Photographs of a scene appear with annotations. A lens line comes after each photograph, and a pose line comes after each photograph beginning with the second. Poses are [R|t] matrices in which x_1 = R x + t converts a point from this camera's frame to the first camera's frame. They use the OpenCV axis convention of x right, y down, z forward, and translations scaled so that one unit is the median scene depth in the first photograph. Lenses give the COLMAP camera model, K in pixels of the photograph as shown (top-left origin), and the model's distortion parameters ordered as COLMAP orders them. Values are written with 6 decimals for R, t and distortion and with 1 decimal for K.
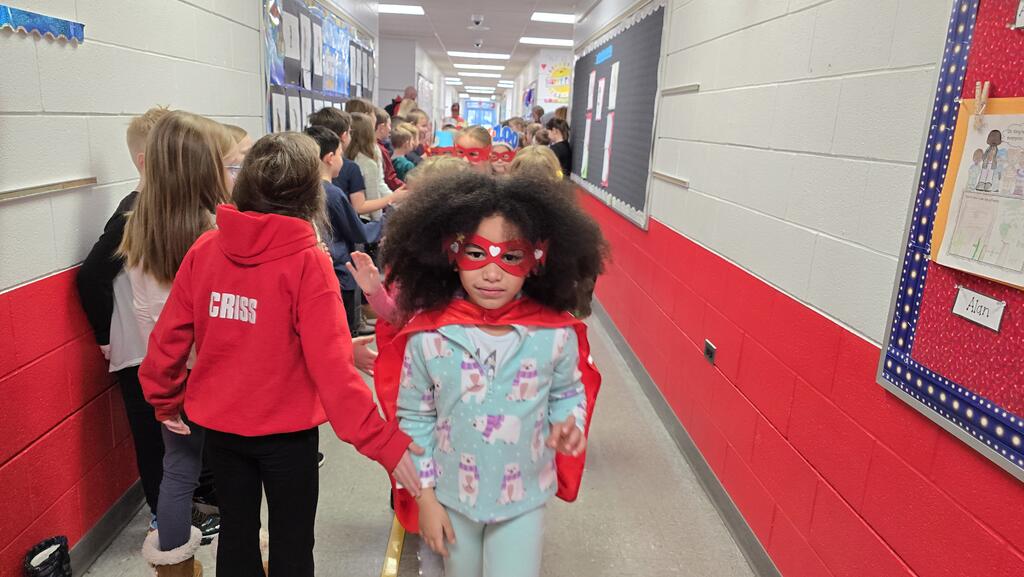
lens RADIAL K [[748.4, 0, 512.0], [0, 748.4, 288.5], [0, 0, 1]] dist [0.004678, -0.000475]
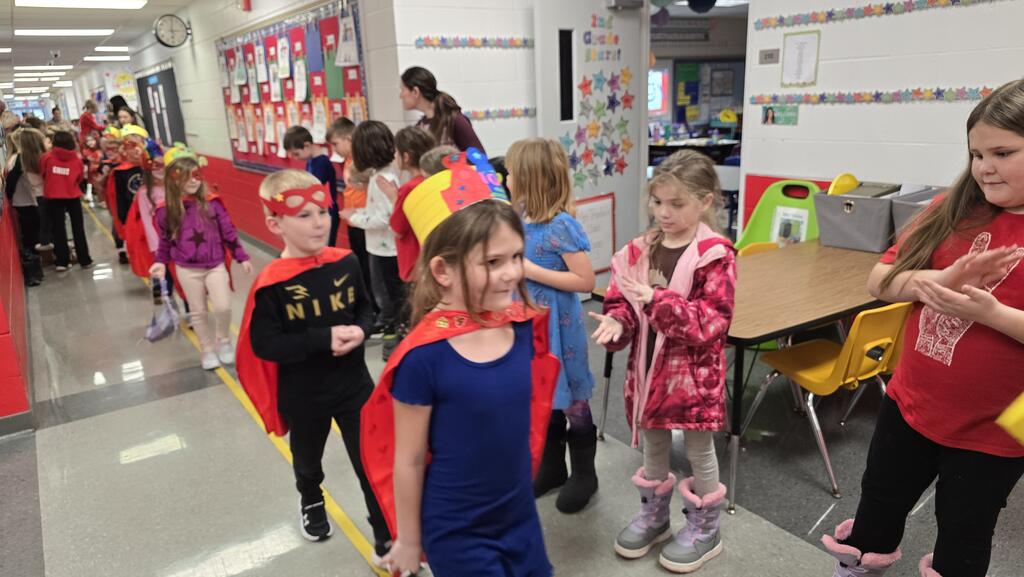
lens RADIAL K [[743.1, 0, 512.0], [0, 743.1, 288.5], [0, 0, 1]] dist [0.013574, 0.001815]
pose [[0.855612, -0.222564, 0.467326, -0.109130], [0.205304, 0.974705, 0.088317, 0.242808], [-0.475161, 0.020379, 0.879663, -1.163094]]
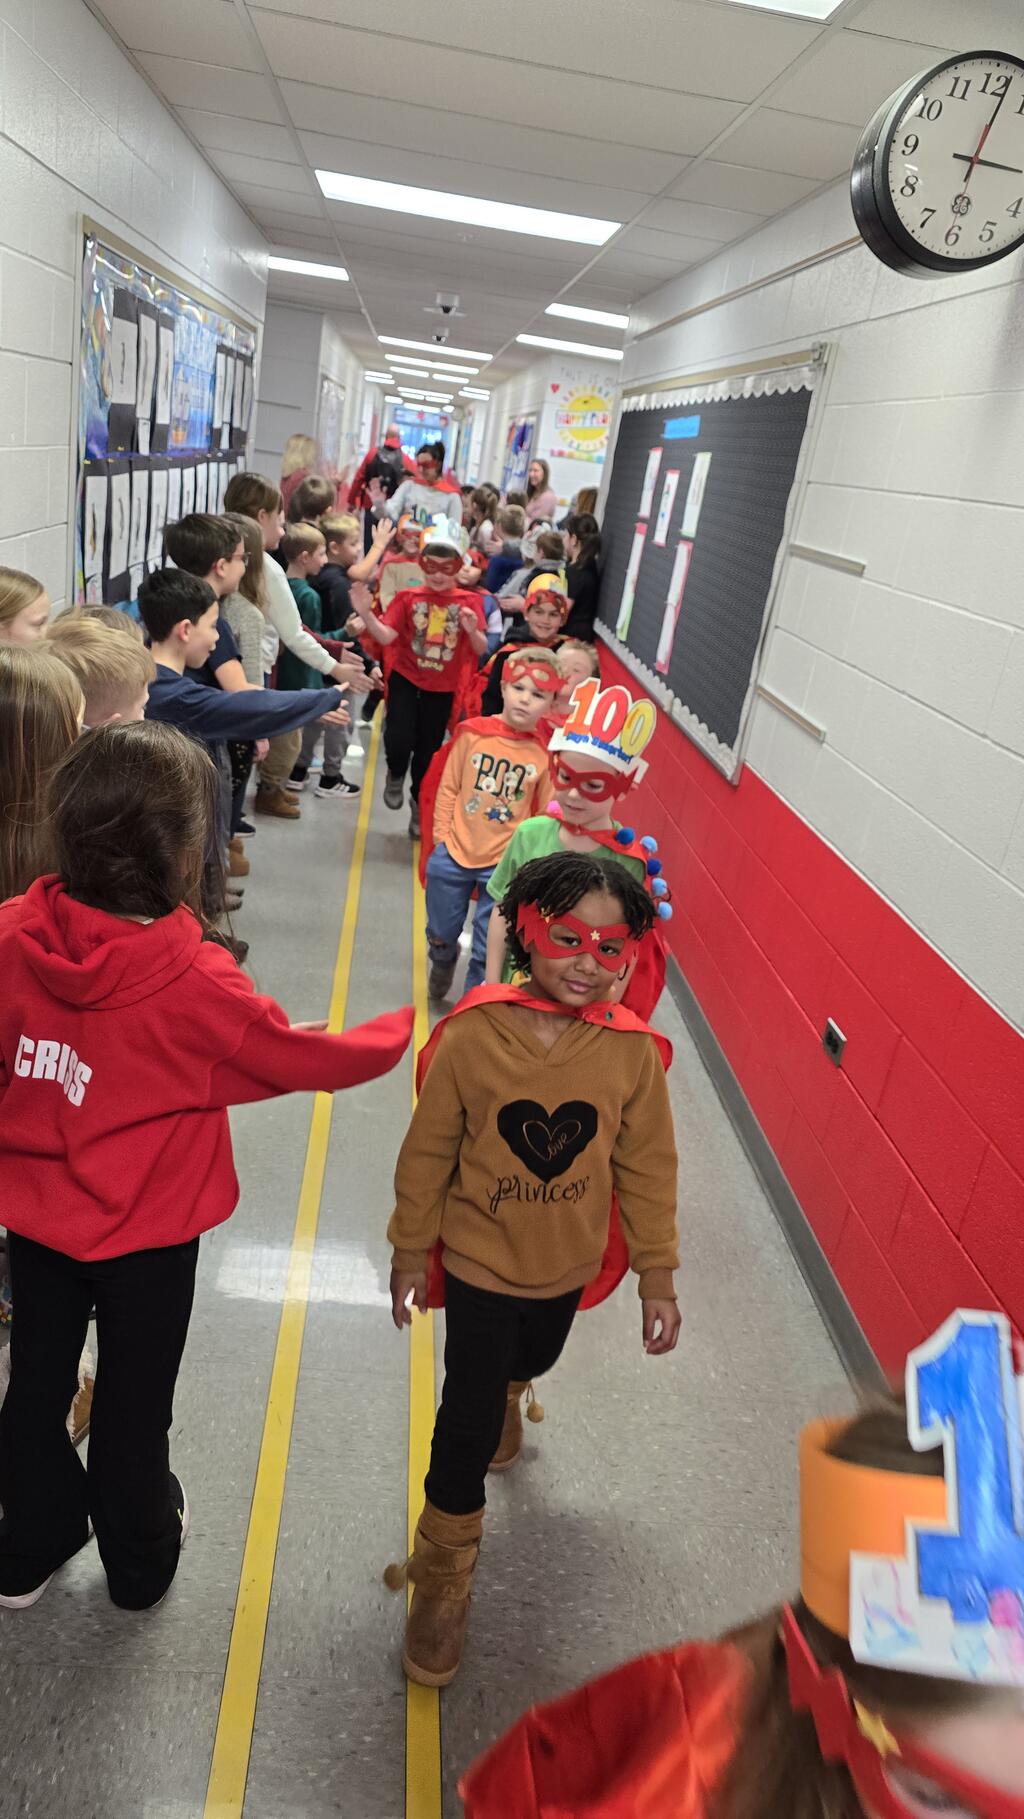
lens RADIAL K [[1320.0, 0, 512.0], [0, 1320.0, 909.5], [0, 0, 1]] dist [0.013574, 0.001815]
pose [[0.994980, 0.081741, 0.057733, -0.029663], [-0.087889, 0.989640, 0.113524, -0.060242], [-0.047855, -0.118028, 0.991856, -0.004224]]
